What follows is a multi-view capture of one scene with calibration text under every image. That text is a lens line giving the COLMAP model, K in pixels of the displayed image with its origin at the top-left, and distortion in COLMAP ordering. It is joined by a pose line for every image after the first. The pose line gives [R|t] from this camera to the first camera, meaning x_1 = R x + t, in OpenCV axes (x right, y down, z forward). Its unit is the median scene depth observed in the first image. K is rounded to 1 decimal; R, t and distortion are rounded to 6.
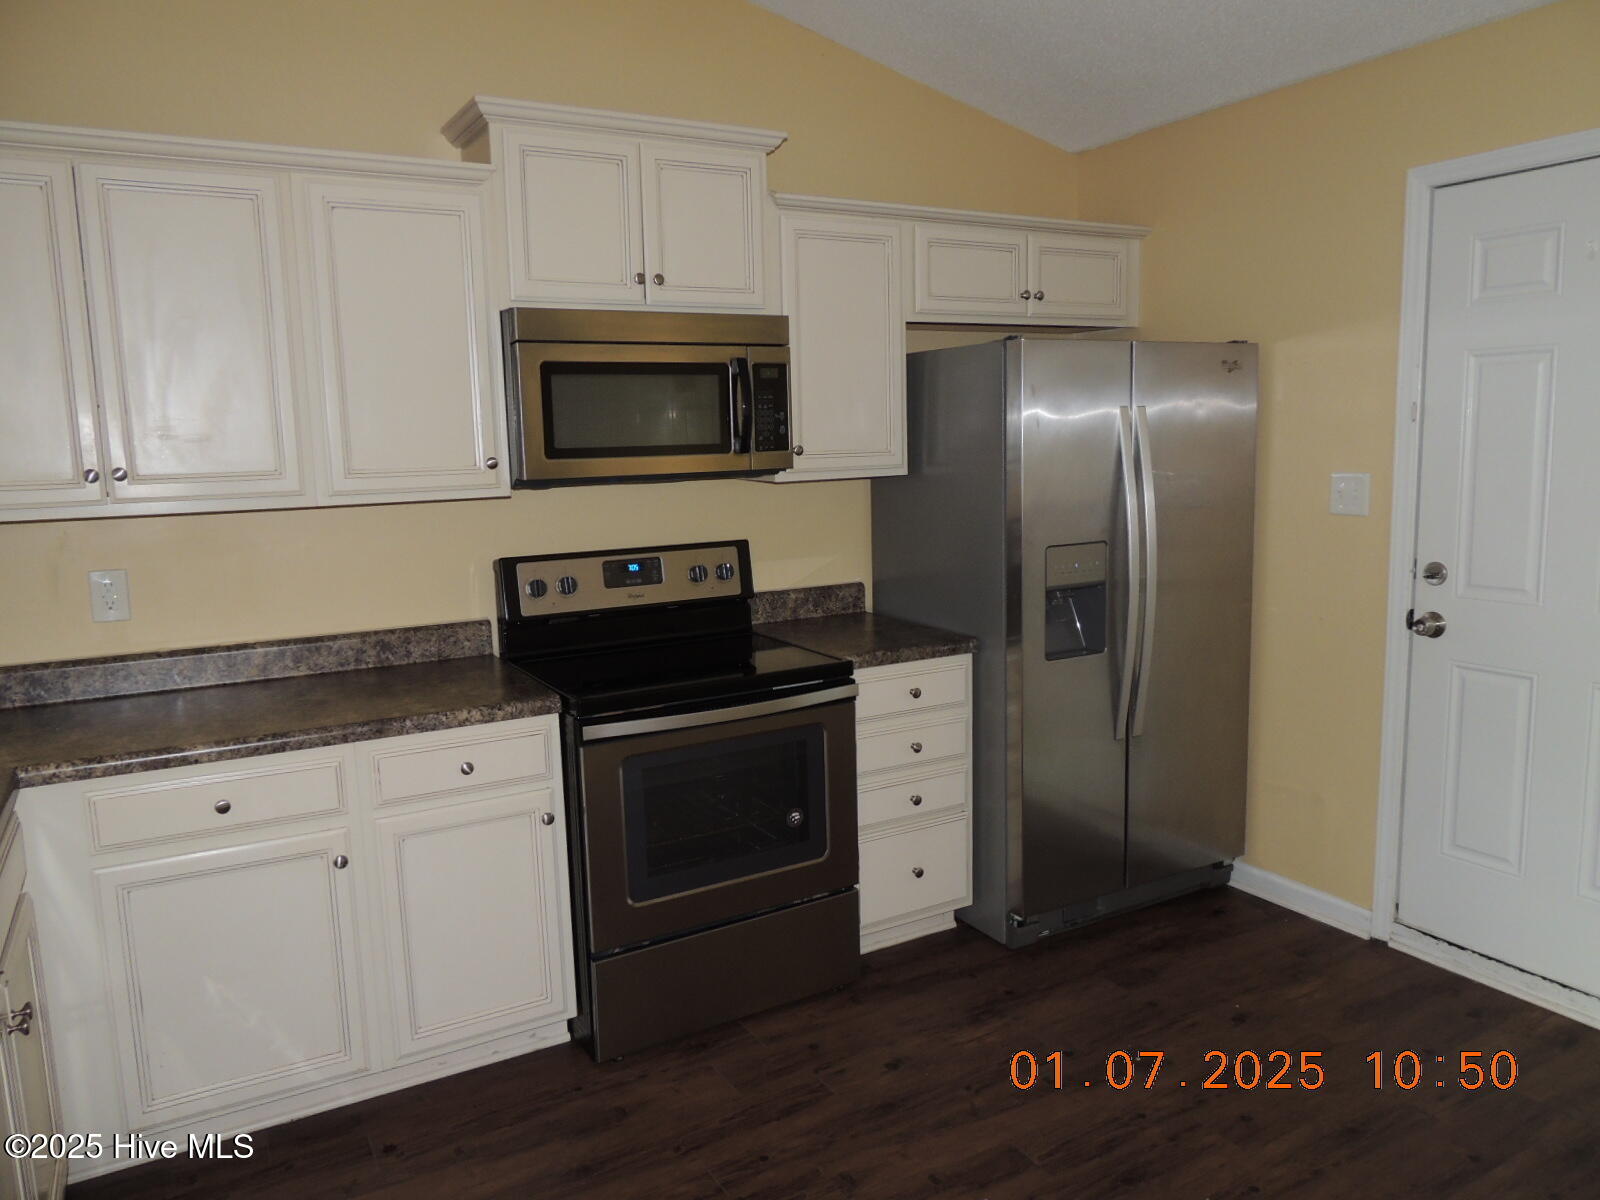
lens RADIAL K [[1141.2, 0, 799.6], [0, 1141.2, 598.5], [0, 0, 1]] dist [-0.009668, 0.006626]
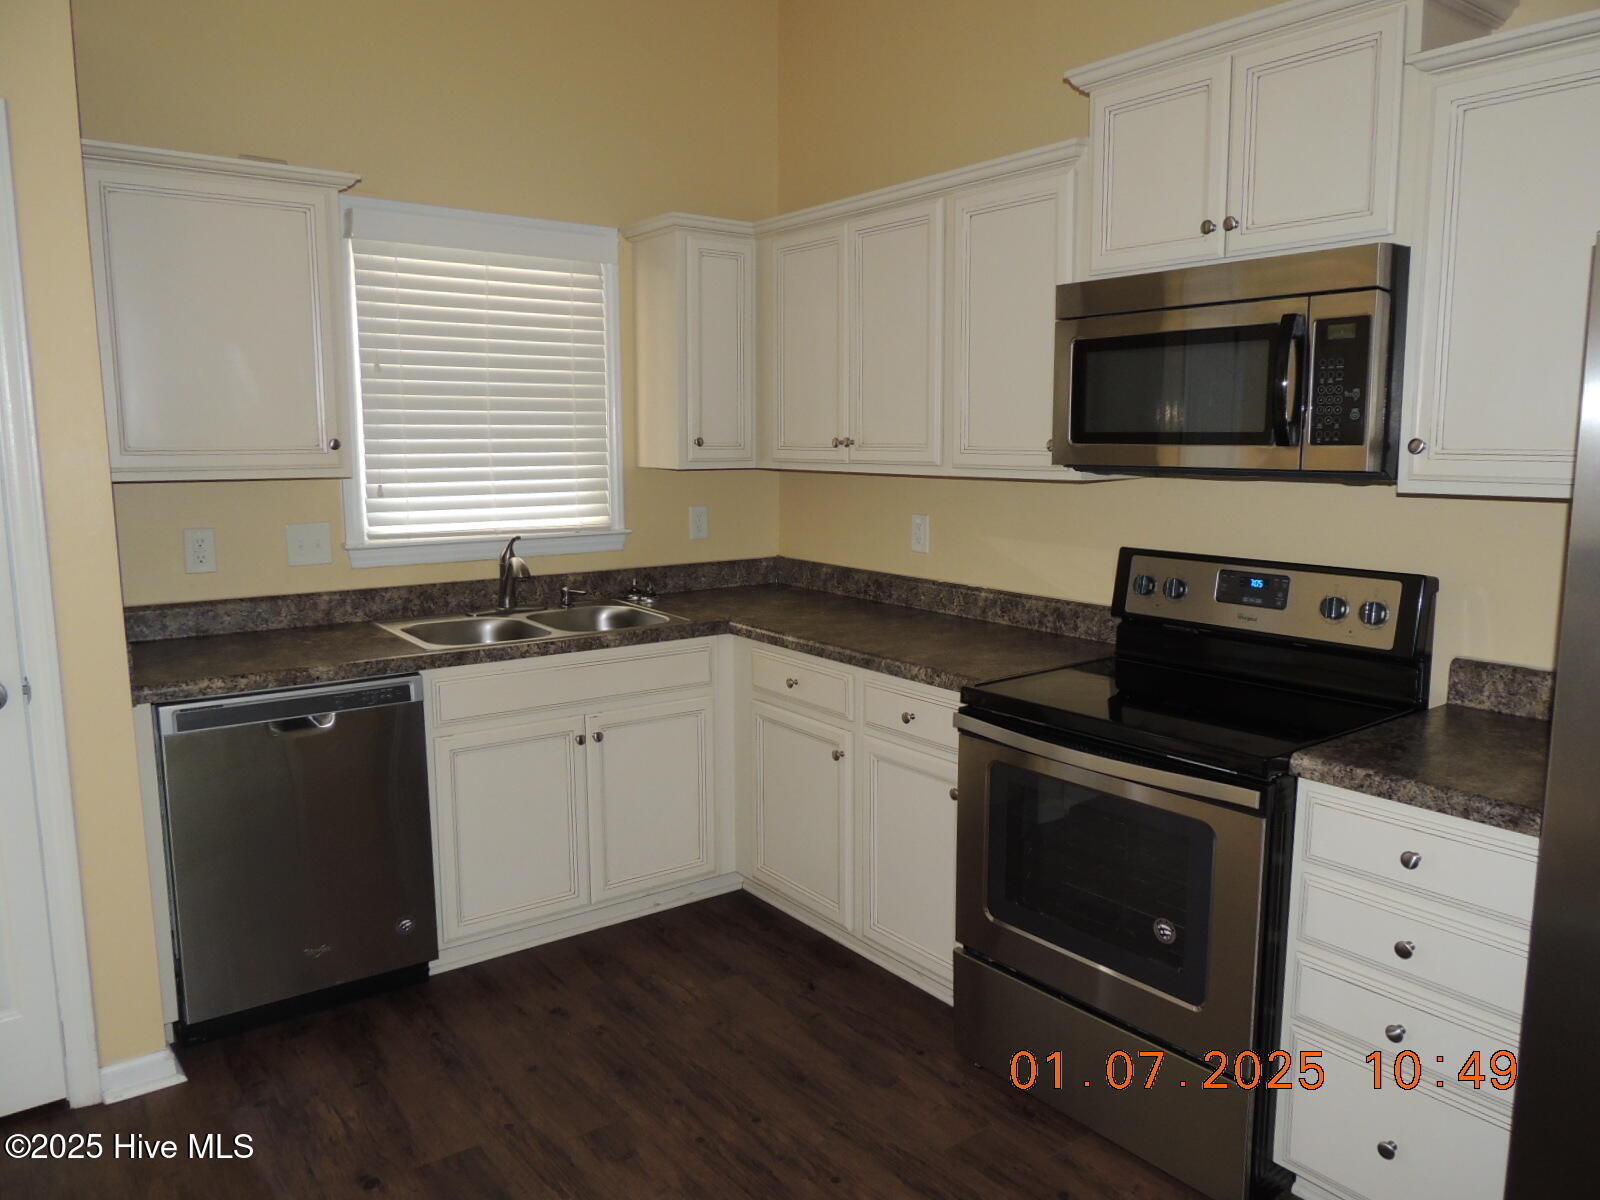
lens RADIAL K [[1141.2, 0, 799.4], [0, 1141.2, 597.1], [0, 0, 1]] dist [-0.009668, 0.006626]
pose [[0.129247, 0.166575, -0.977521, 0.635556], [-0.144217, 0.978466, 0.147668, -0.095479], [0.981069, 0.121890, 0.150486, 0.597325]]
